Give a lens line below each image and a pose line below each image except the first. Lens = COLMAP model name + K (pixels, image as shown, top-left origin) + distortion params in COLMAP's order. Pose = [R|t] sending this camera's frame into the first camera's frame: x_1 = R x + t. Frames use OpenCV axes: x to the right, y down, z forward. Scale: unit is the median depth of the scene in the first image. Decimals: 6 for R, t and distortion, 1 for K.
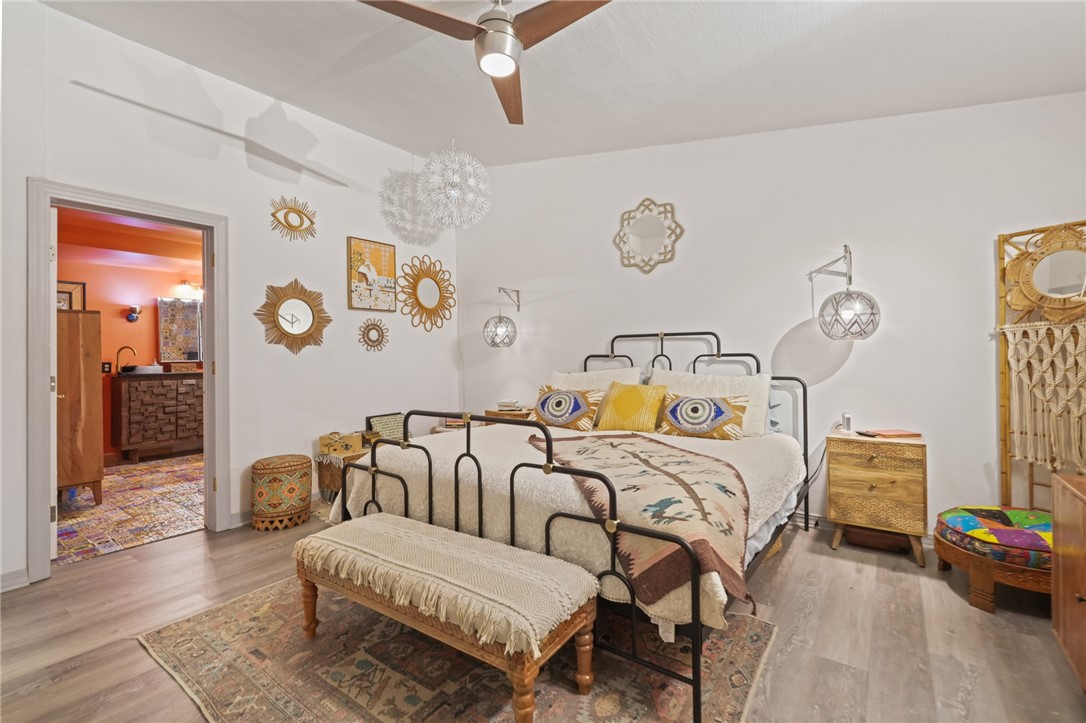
lens RADIAL K [[487.0, 0, 547.4], [0, 487.0, 355.1], [0, 0, 1]] dist [0.001316, 0.000042]
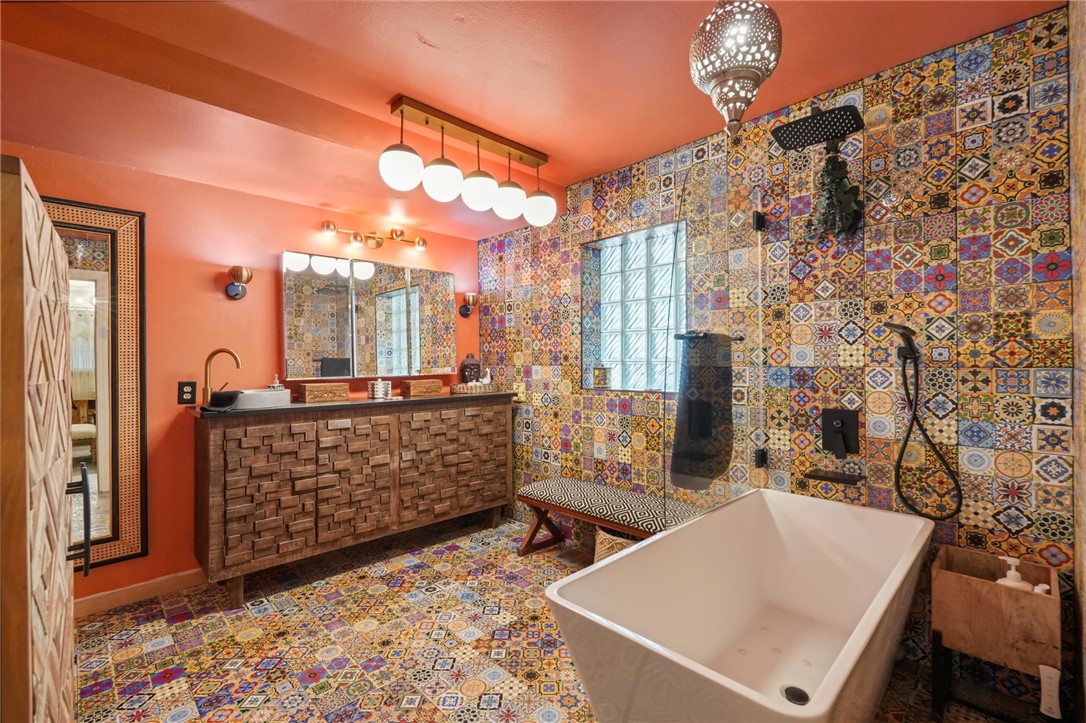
lens RADIAL K [[487.0, 0, 545.1], [0, 487.0, 362.6], [0, 0, 1]] dist [0.001316, 0.000042]
pose [[0.984829, 0.006498, -0.173407, -0.544736], [-0.005515, 0.999966, 0.006153, -0.010534], [0.173441, -0.005103, 0.984831, 0.677708]]
